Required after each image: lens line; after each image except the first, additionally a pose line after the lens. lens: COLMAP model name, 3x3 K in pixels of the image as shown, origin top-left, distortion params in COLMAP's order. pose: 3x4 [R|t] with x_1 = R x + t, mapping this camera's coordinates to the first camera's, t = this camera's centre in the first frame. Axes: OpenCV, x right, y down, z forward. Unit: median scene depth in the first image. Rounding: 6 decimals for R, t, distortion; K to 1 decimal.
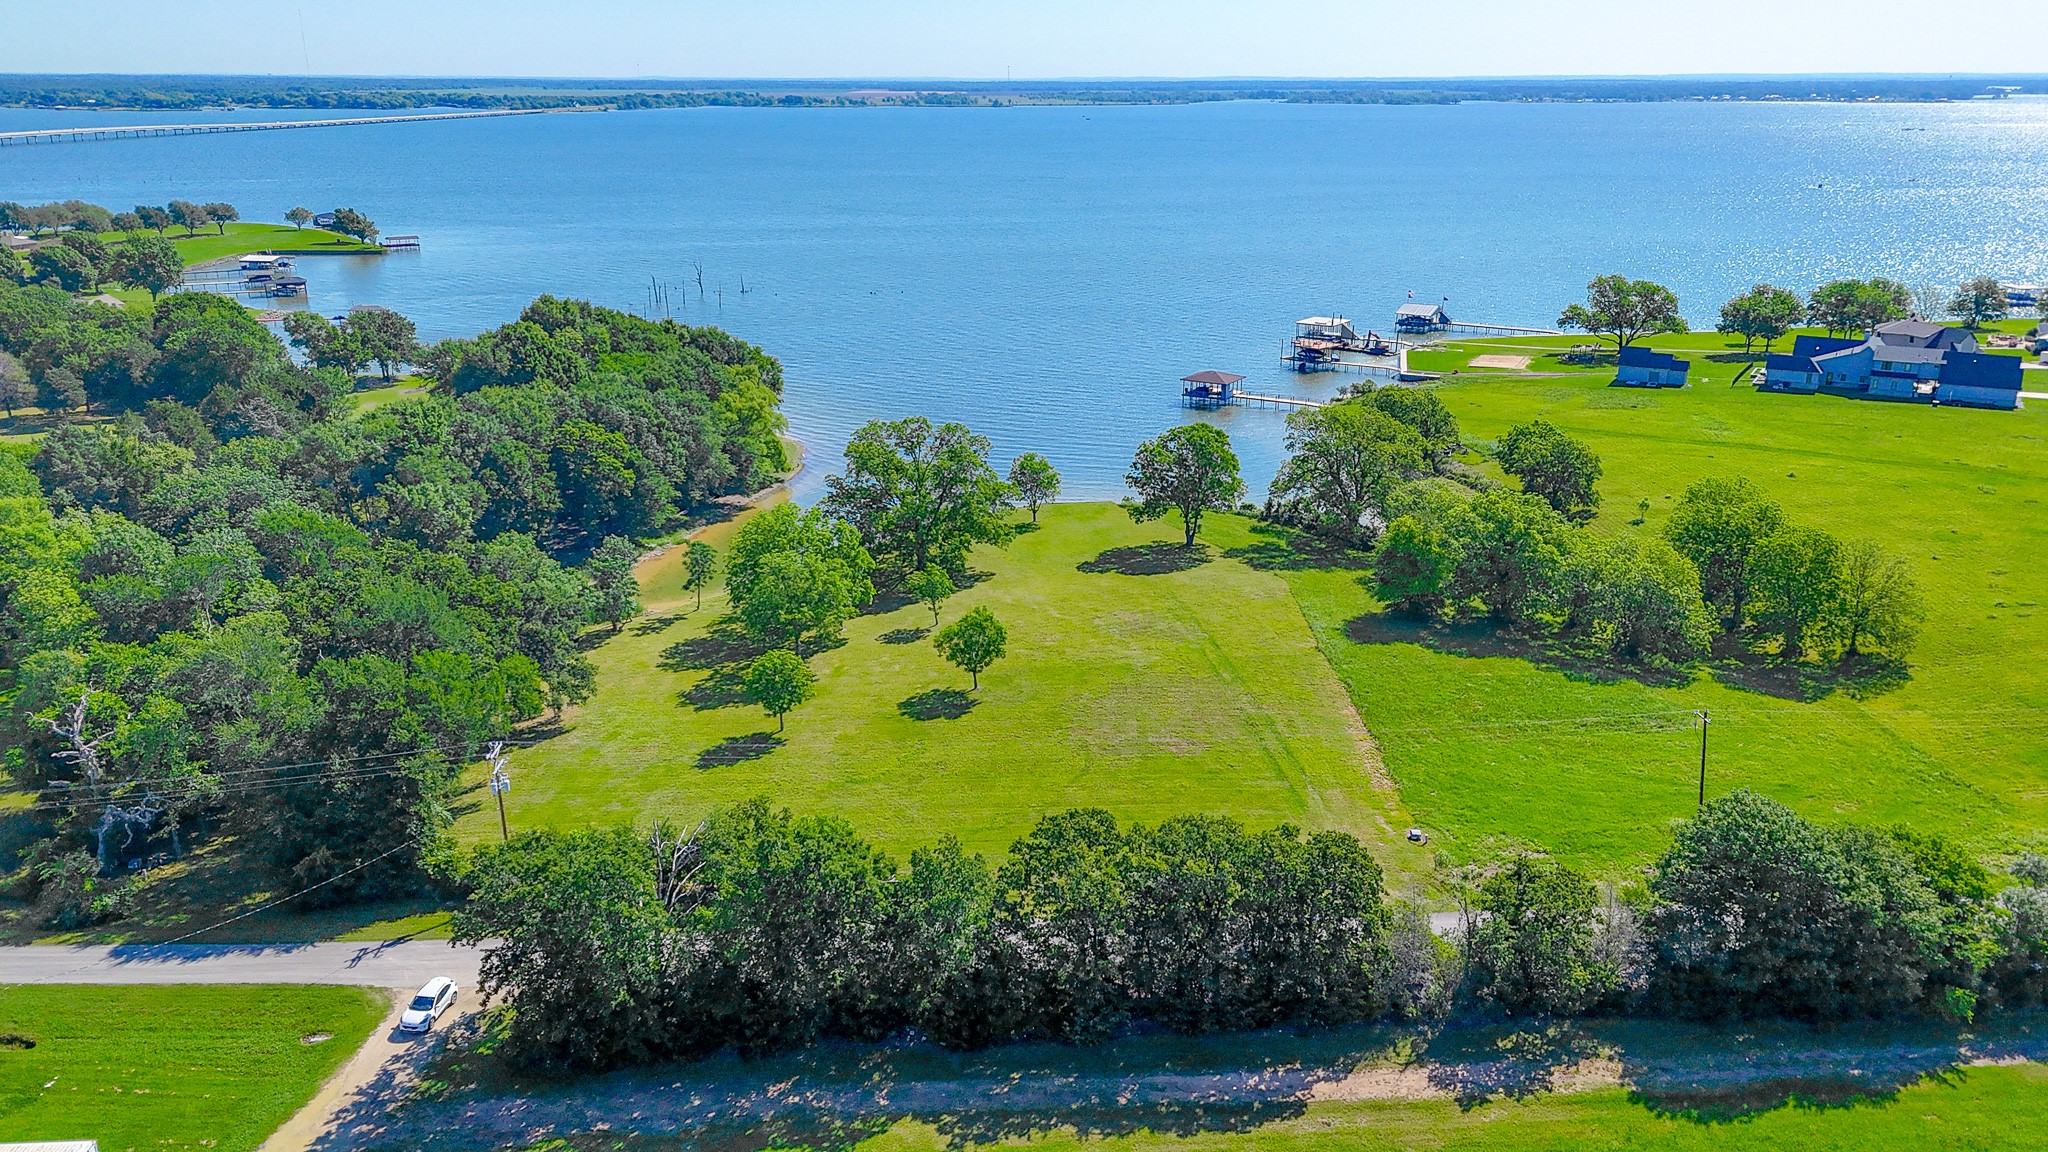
lens RADIAL K [[1515.1, 0, 1029.8], [0, 1515.1, 582.3], [0, 0, 1]] dist [0.084258, -0.098469]
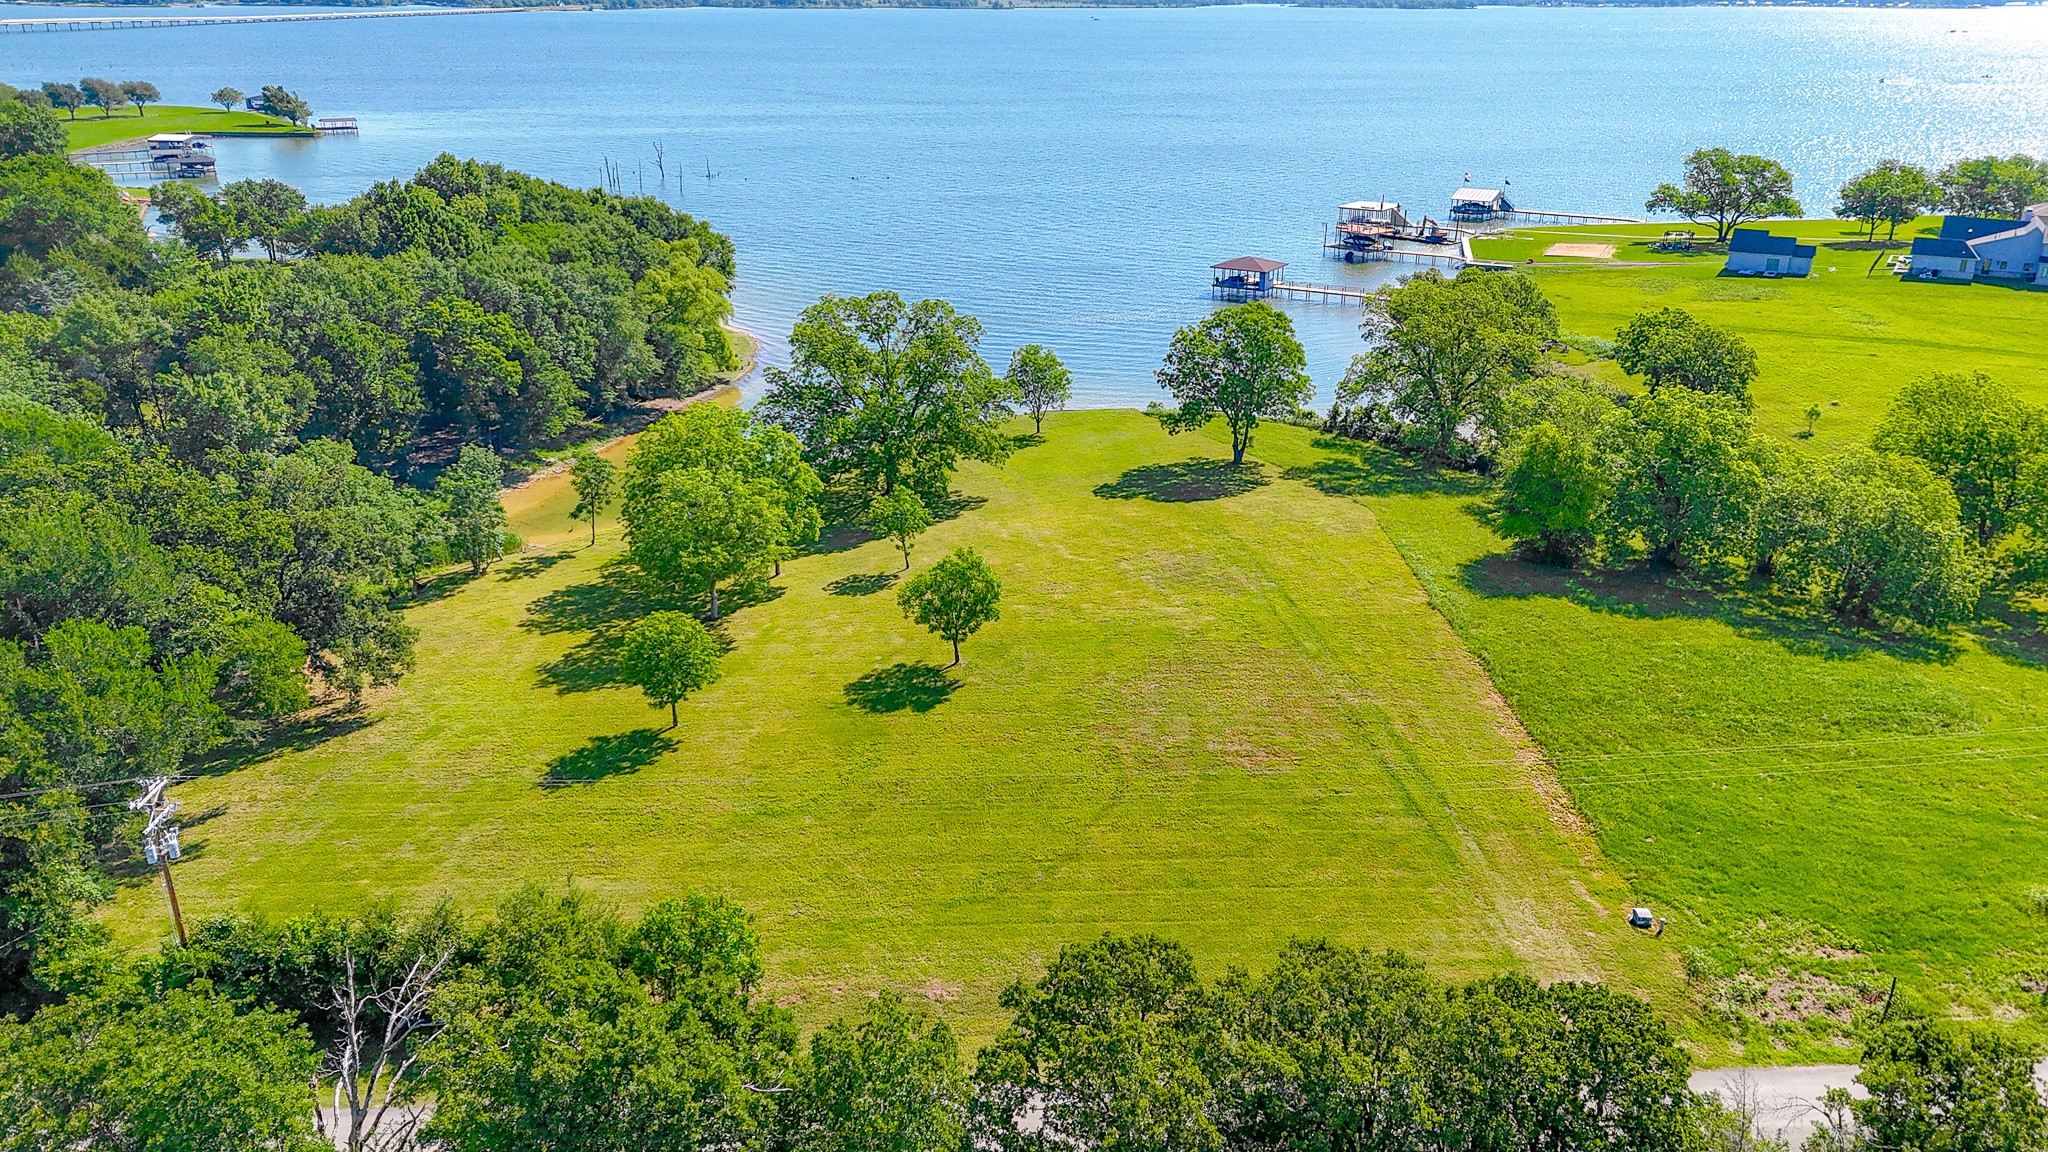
lens RADIAL K [[1508.8, 0, 1029.6], [0, 1508.8, 598.3], [0, 0, 1]] dist [0.080177, -0.086572]
pose [[0.999992, 0.003993, 0.000505, -0.001720], [-0.004017, 0.998025, 0.062684, -0.003534], [-0.000254, -0.062685, 0.998033, 0.233825]]
